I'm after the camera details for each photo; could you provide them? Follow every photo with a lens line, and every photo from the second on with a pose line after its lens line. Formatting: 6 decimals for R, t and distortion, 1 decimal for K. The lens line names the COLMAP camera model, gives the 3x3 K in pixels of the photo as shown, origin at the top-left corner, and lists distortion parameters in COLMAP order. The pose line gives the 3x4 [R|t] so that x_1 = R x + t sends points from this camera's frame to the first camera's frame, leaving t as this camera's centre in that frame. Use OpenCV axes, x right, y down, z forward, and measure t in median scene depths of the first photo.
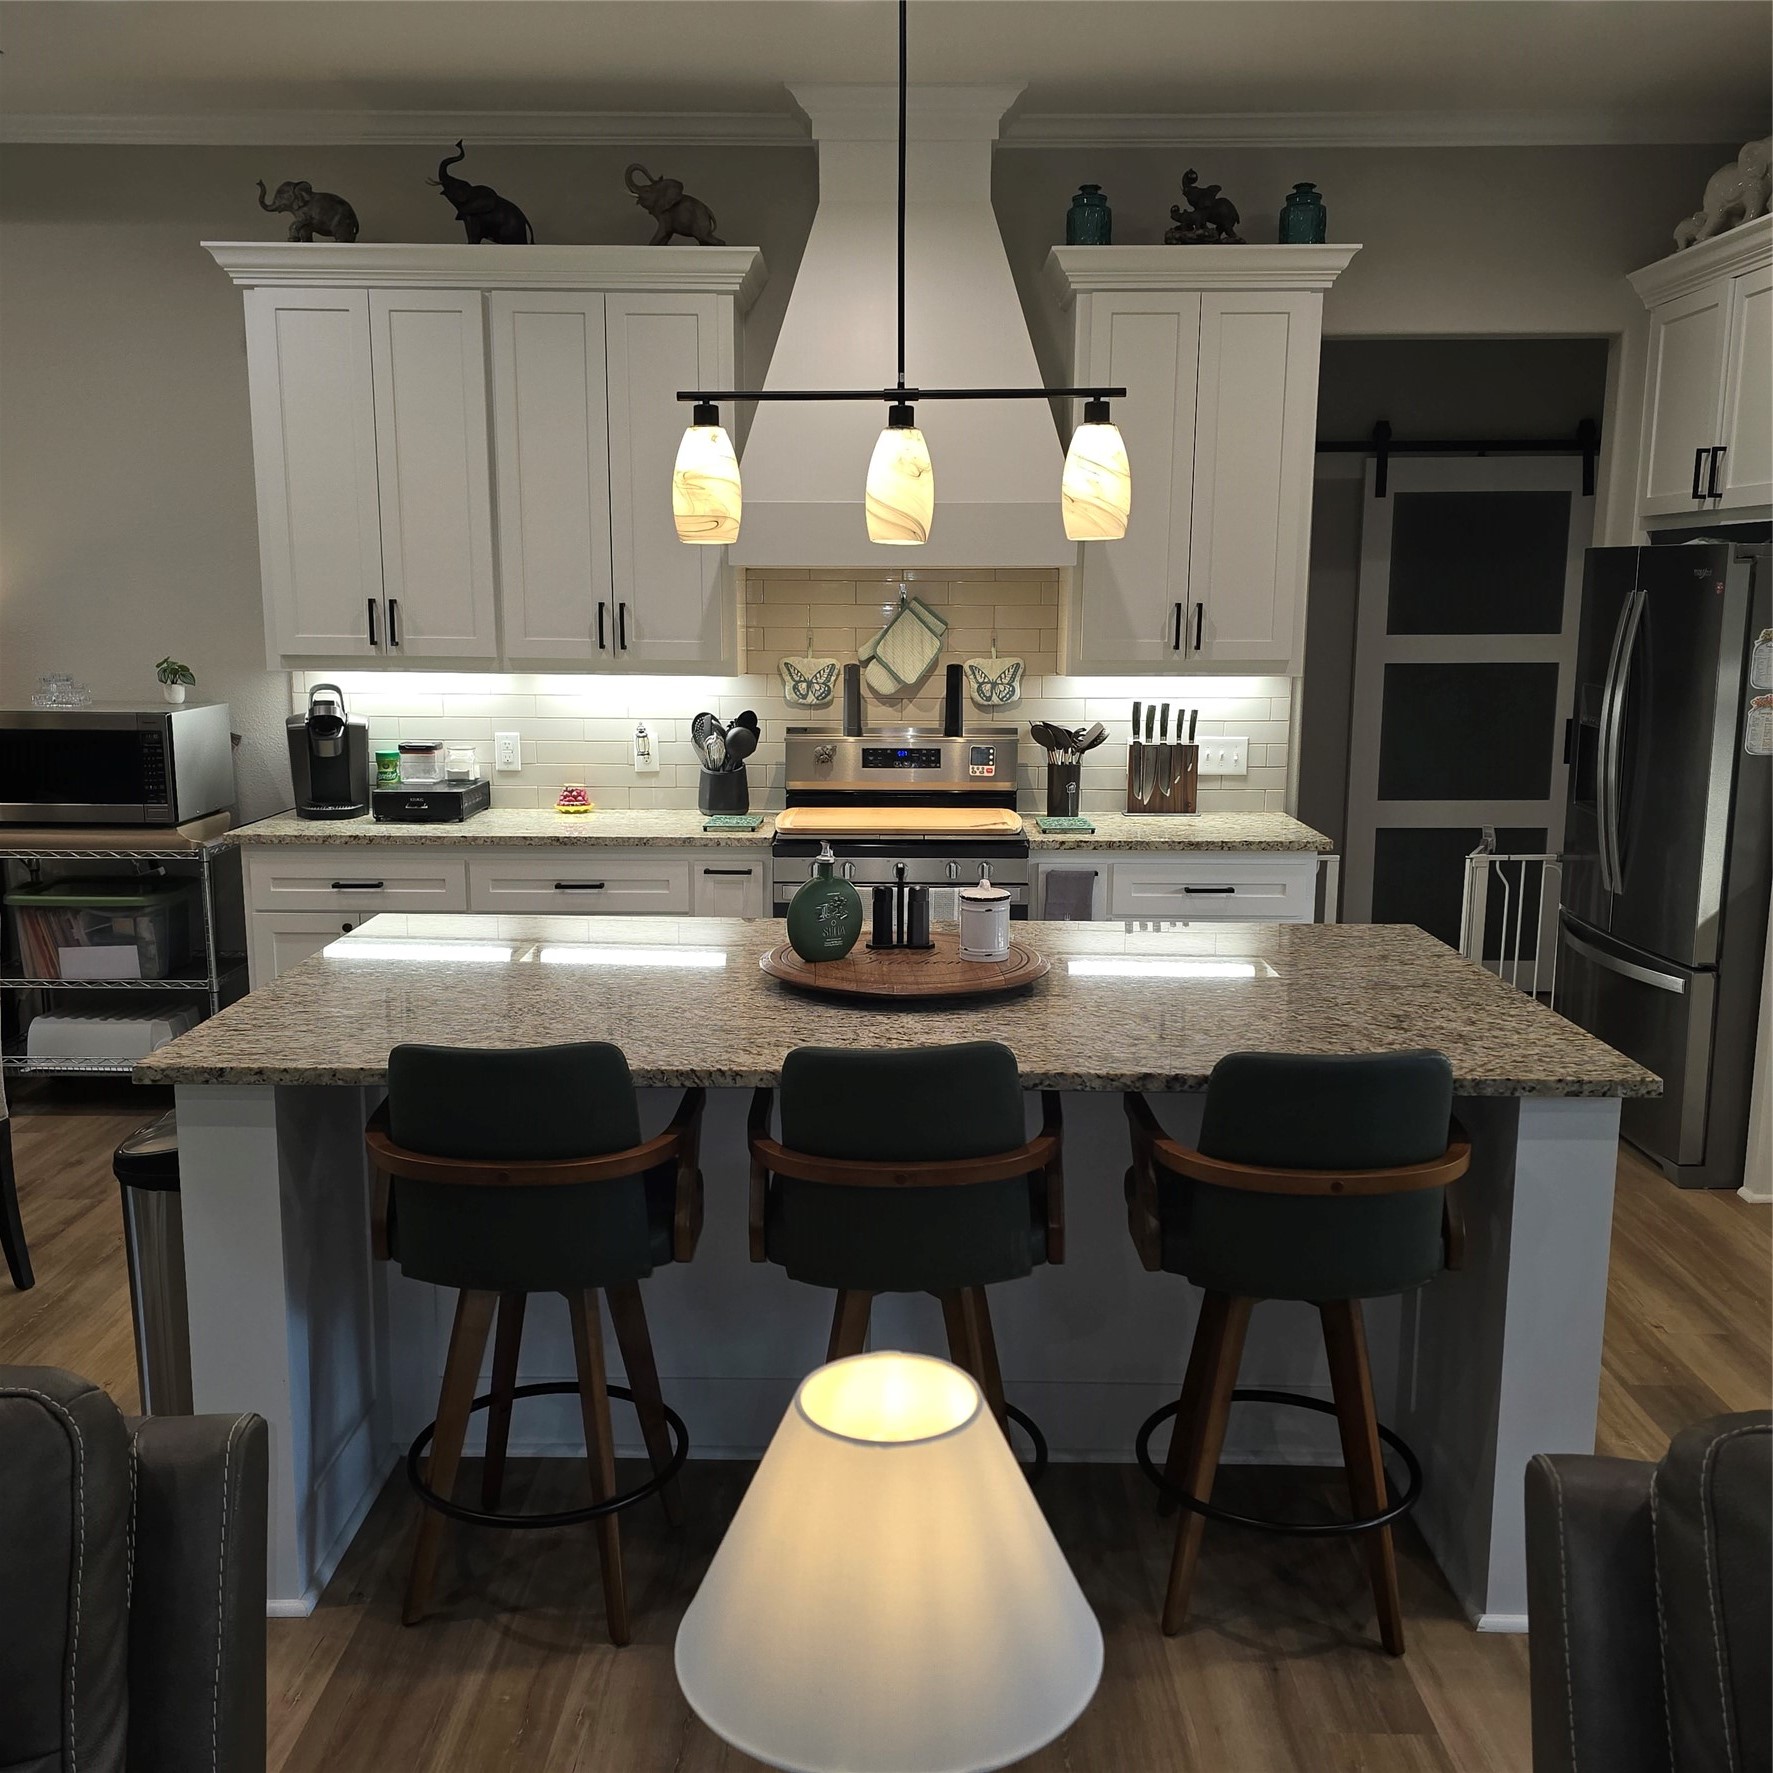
lens RADIAL K [[1667.0, 0, 886.6], [0, 1667.0, 888.5], [0, 0, 1]] dist [0.153741, -0.263284]
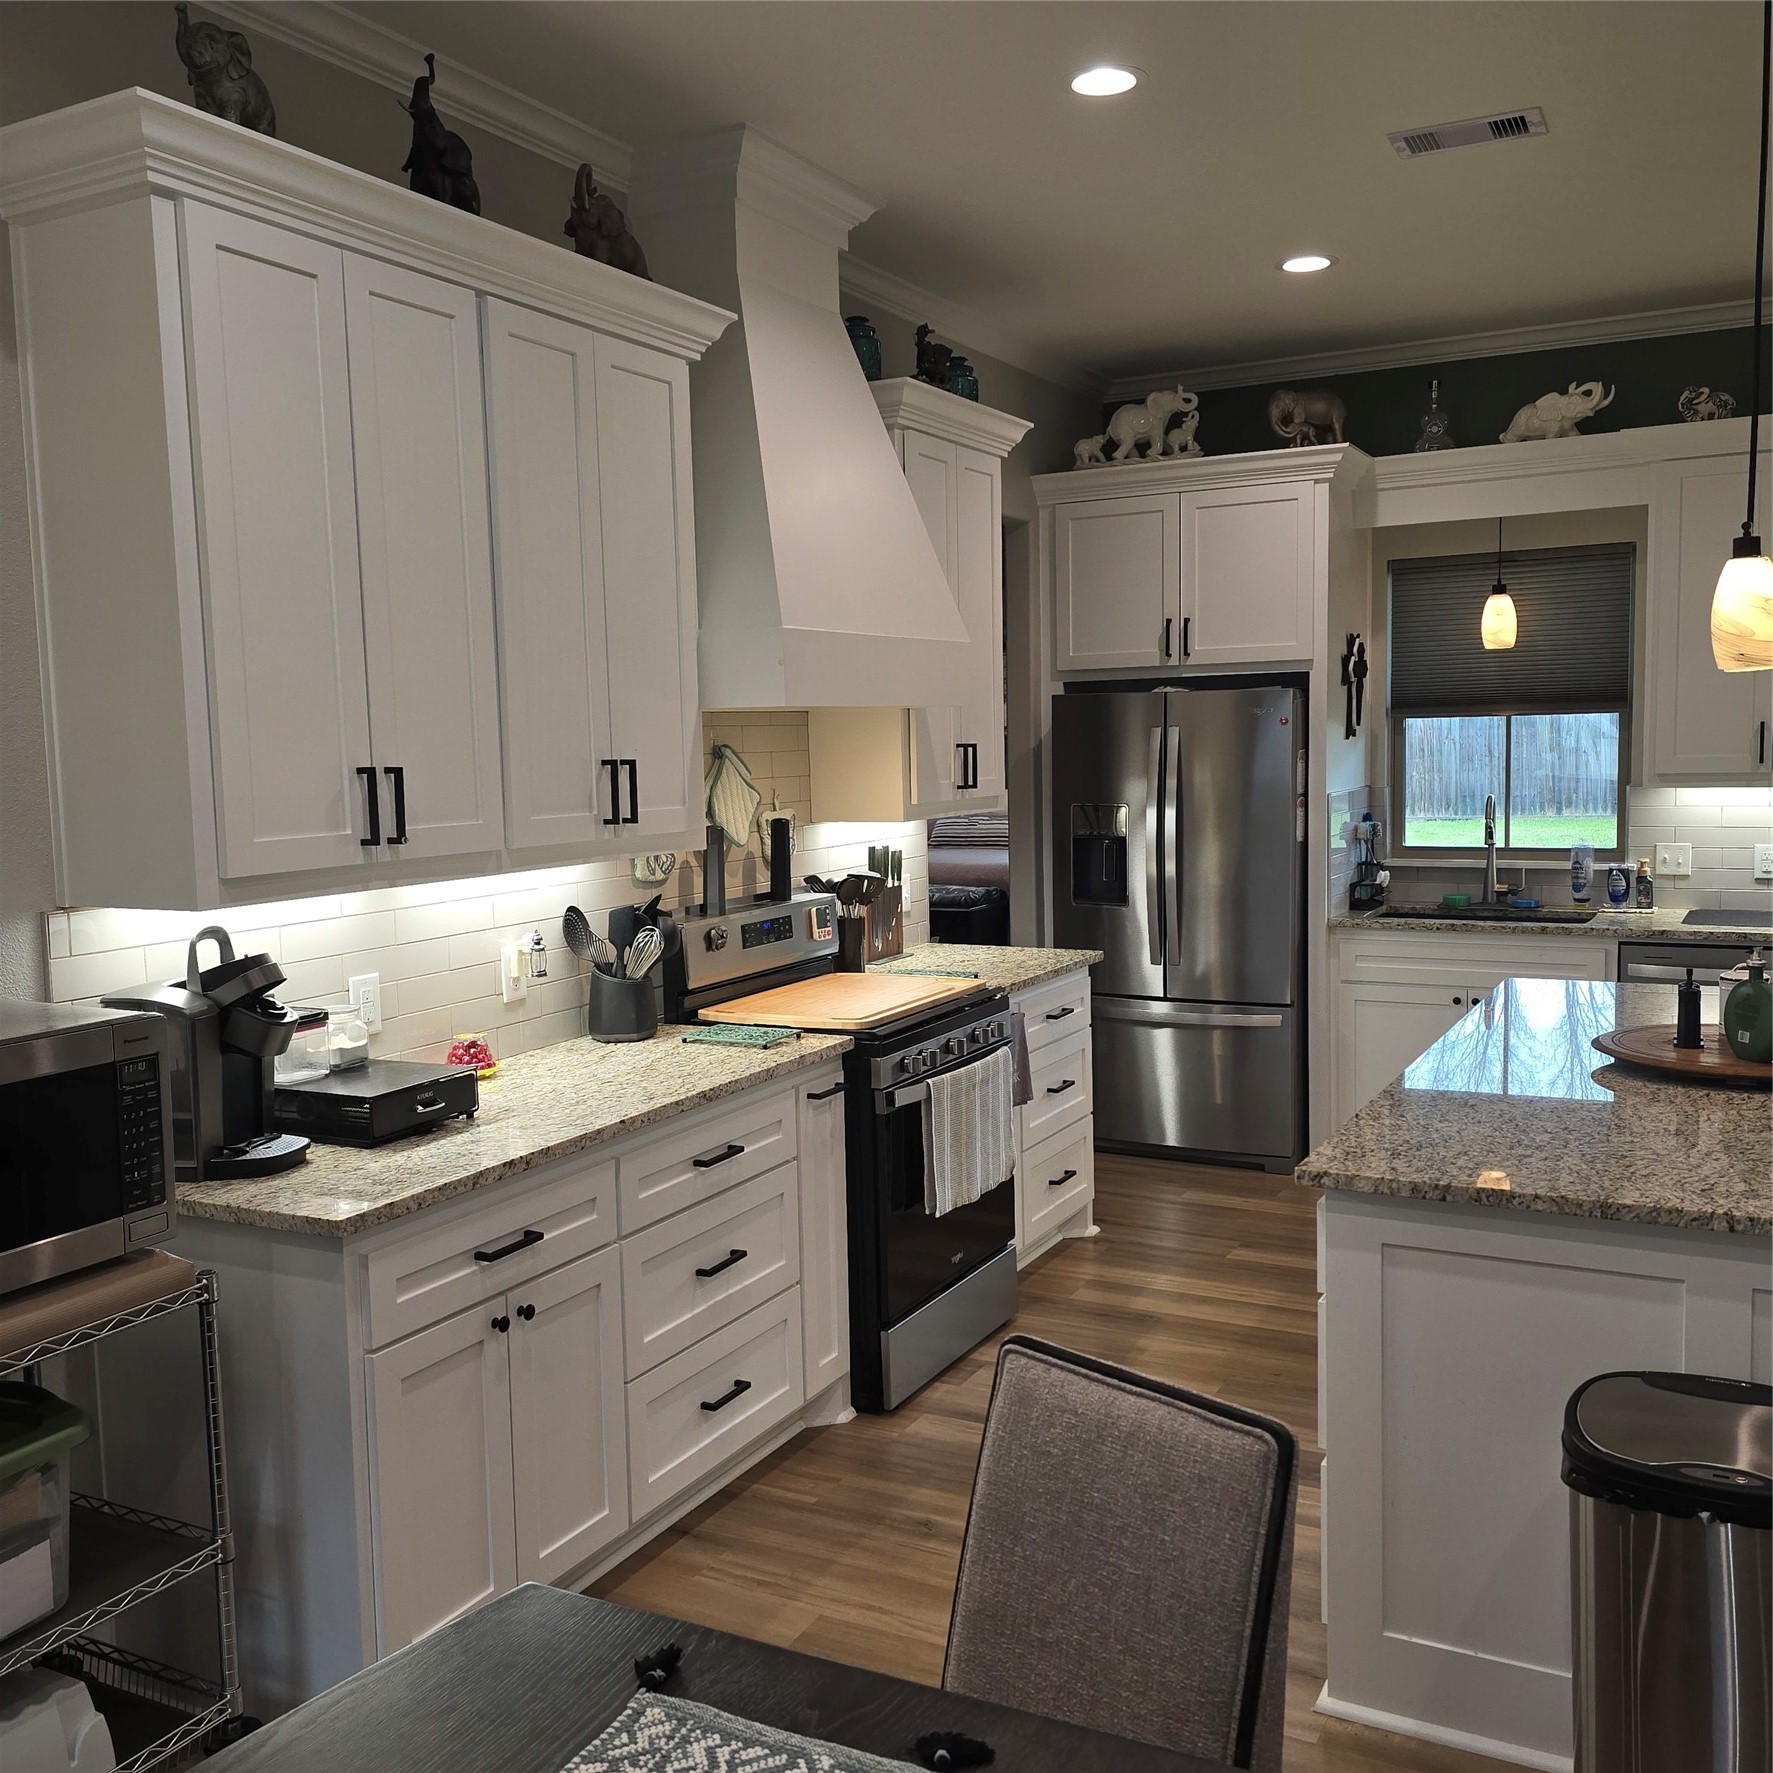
lens RADIAL K [[1678.2, 0, 886.5], [0, 1678.2, 897.9], [0, 0, 1]] dist [0.178362, -0.351189]
pose [[0.460663, -0.102963, 0.881583, -0.703519], [0.177556, 0.983862, 0.022129, -0.102246], [-0.869634, 0.146337, 0.471511, 0.541351]]
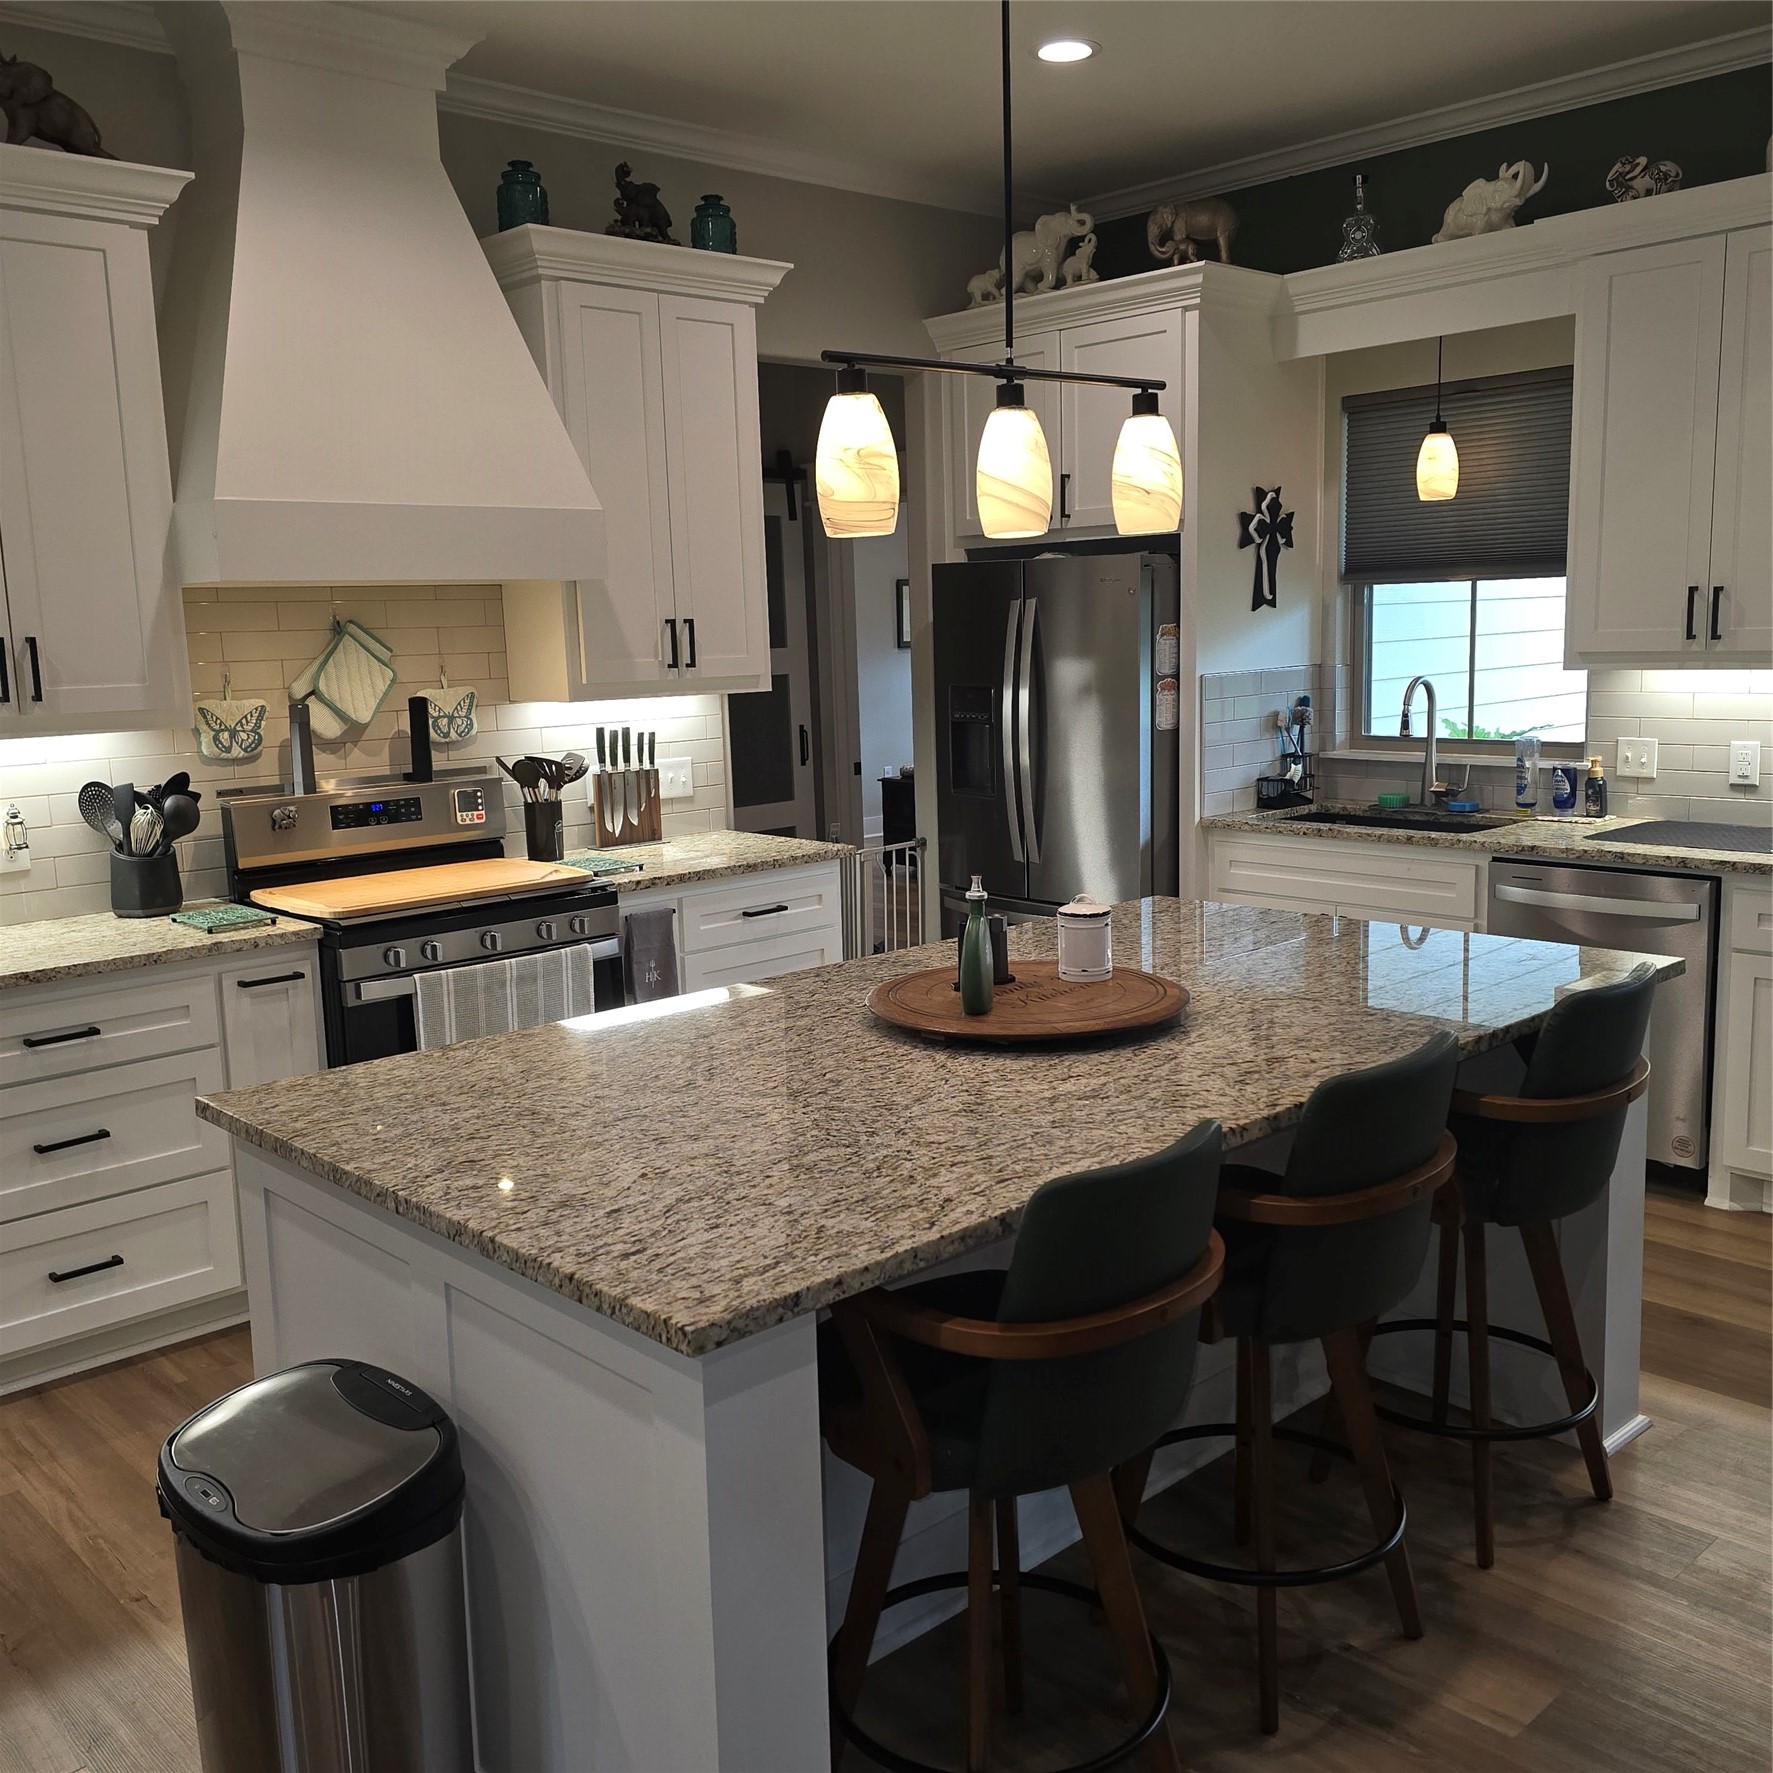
lens RADIAL K [[1667.0, 0, 886.6], [0, 1667.0, 888.5], [0, 0, 1]] dist [0.153741, -0.263284]
pose [[0.724956, -0.136926, 0.675049, -0.374112], [0.150950, 0.987801, 0.038254, -0.035099], [-0.672052, 0.074166, 0.736781, 0.217362]]
